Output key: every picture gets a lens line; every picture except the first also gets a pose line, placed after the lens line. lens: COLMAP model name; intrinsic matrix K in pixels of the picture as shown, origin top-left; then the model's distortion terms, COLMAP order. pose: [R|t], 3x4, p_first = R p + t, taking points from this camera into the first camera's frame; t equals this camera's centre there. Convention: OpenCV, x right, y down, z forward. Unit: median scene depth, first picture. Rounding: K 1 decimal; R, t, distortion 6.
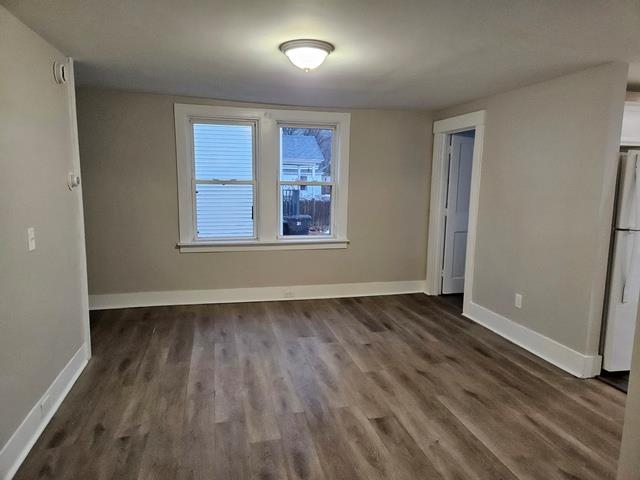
lens RADIAL K [[424.2, 0, 325.2], [0, 424.2, 239.2], [0, 0, 1]] dist [0.046526, -0.002682]
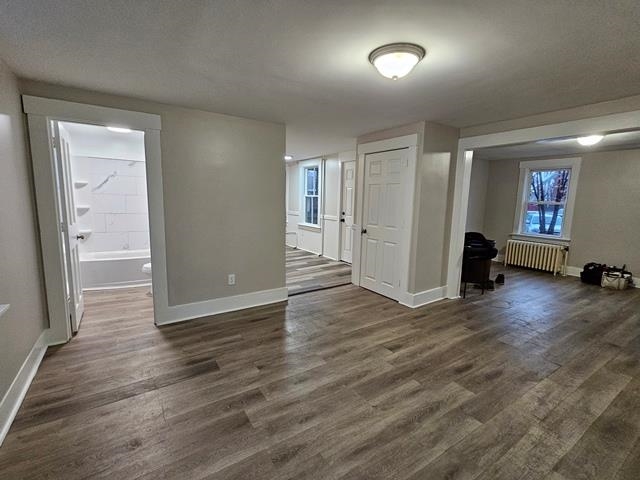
lens RADIAL K [[297.7, 0, 324.7], [0, 297.7, 240.0], [0, 0, 1]] dist [0.004949, 0.000662]
pose [[-0.320774, -0.158314, 0.933831, -0.635102], [0.111273, 0.972806, 0.203144, -0.171086], [-0.940597, 0.169073, -0.294435, 1.283959]]
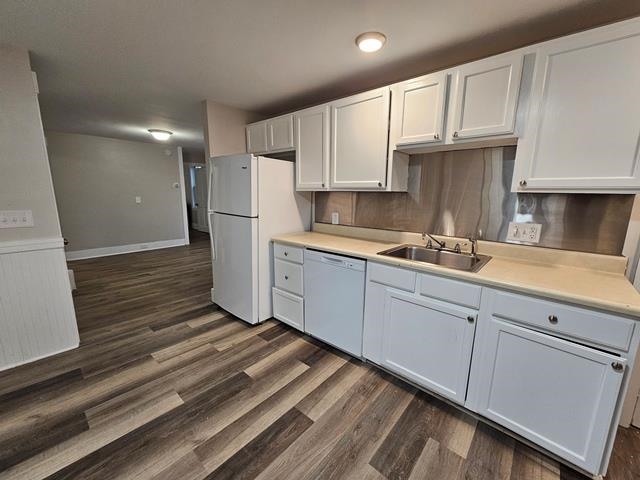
lens RADIAL K [[261.5, 0, 321.3], [0, 261.5, 241.0], [0, 0, 1]] dist [0.002418, -0.000168]
pose [[0.555890, 0.144883, -0.818532, 1.733741], [-0.122607, 0.988214, 0.091651, -0.045178], [0.822164, 0.049410, 0.567102, 0.836311]]
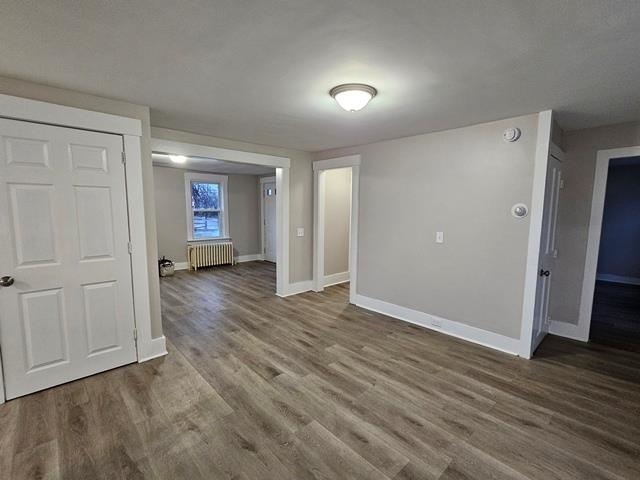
lens RADIAL K [[297.7, 0, 322.4], [0, 297.7, 242.2], [0, 0, 1]] dist [0.004949, 0.000662]
pose [[-0.880214, 0.032786, -0.473443, 0.386841], [-0.088644, 0.968695, 0.231887, -0.207792], [0.466224, 0.246079, -0.849753, 1.571846]]
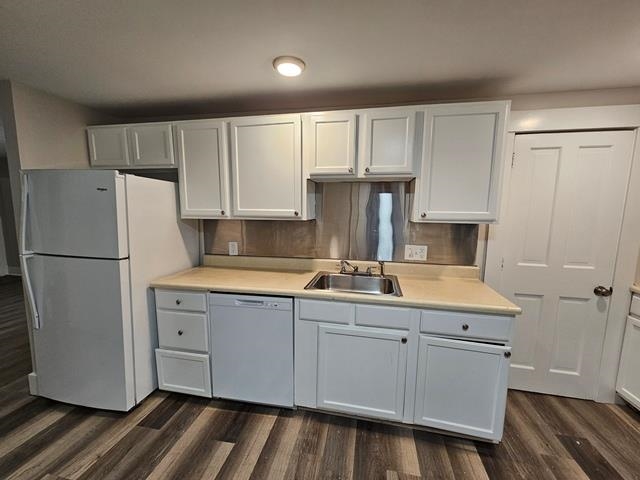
lens RADIAL K [[261.5, 0, 319.7], [0, 261.5, 240.8], [0, 0, 1]] dist [0.002418, -0.000168]
pose [[0.898416, 0.045978, -0.436731, 1.579376], [-0.057545, 0.998255, -0.013284, -0.074097], [0.435358, 0.037066, 0.899494, 0.790866]]
